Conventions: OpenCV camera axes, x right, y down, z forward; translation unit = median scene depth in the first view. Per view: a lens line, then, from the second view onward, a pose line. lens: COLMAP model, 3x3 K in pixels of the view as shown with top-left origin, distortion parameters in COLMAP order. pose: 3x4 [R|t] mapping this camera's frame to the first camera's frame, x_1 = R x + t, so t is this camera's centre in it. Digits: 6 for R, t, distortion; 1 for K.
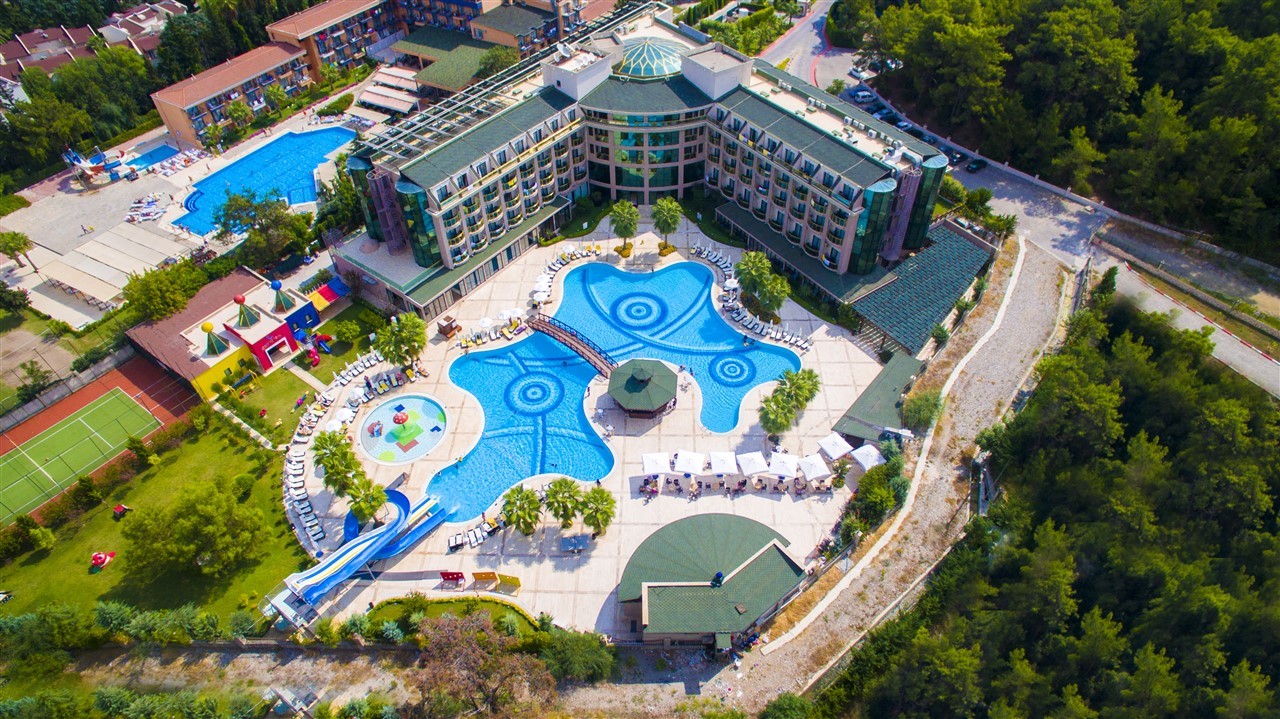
lens RADIAL K [[738.9, 0, 621.8], [0, 738.9, 357.9], [0, 0, 1]] dist [-0.056114, 0.000530]
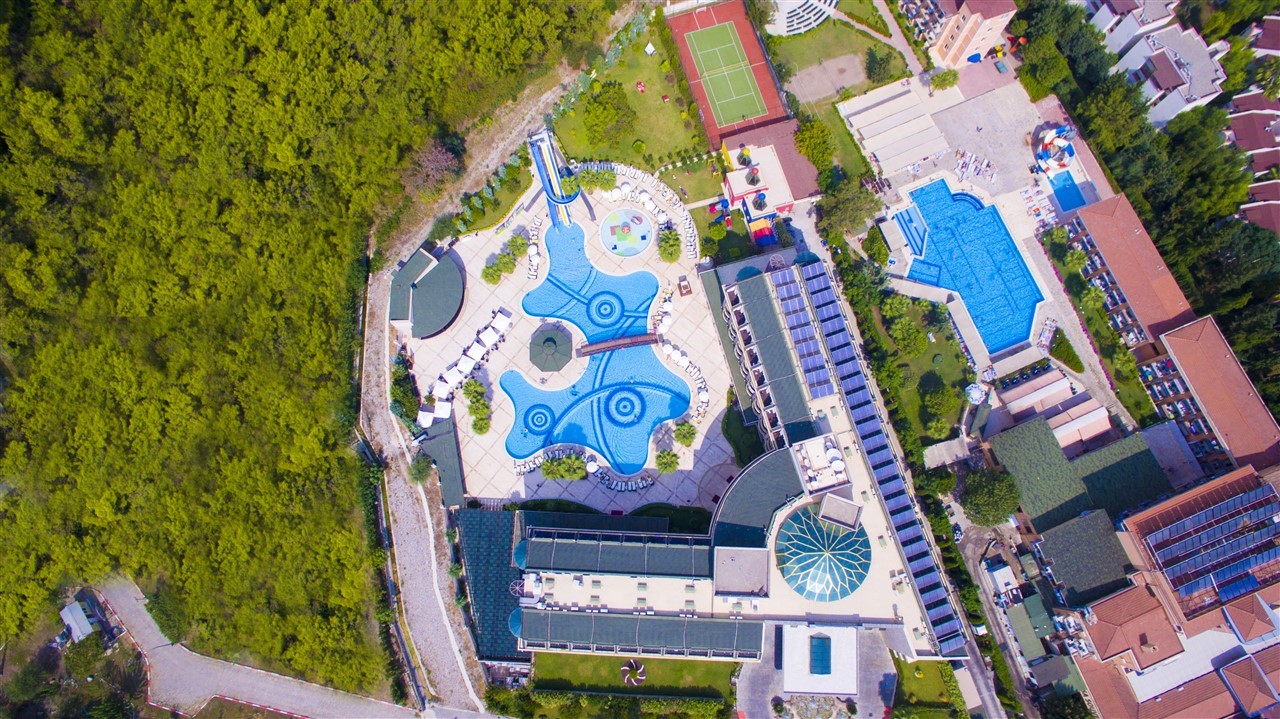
lens RADIAL K [[738.9, 0, 621.8], [0, 738.9, 357.9], [0, 0, 1]] dist [-0.056114, 0.000530]
pose [[-0.598923, 0.783563, -0.165290, 0.189254], [-0.555333, -0.257678, 0.790701, -1.165031], [0.576972, 0.565360, 0.589467, 0.143140]]
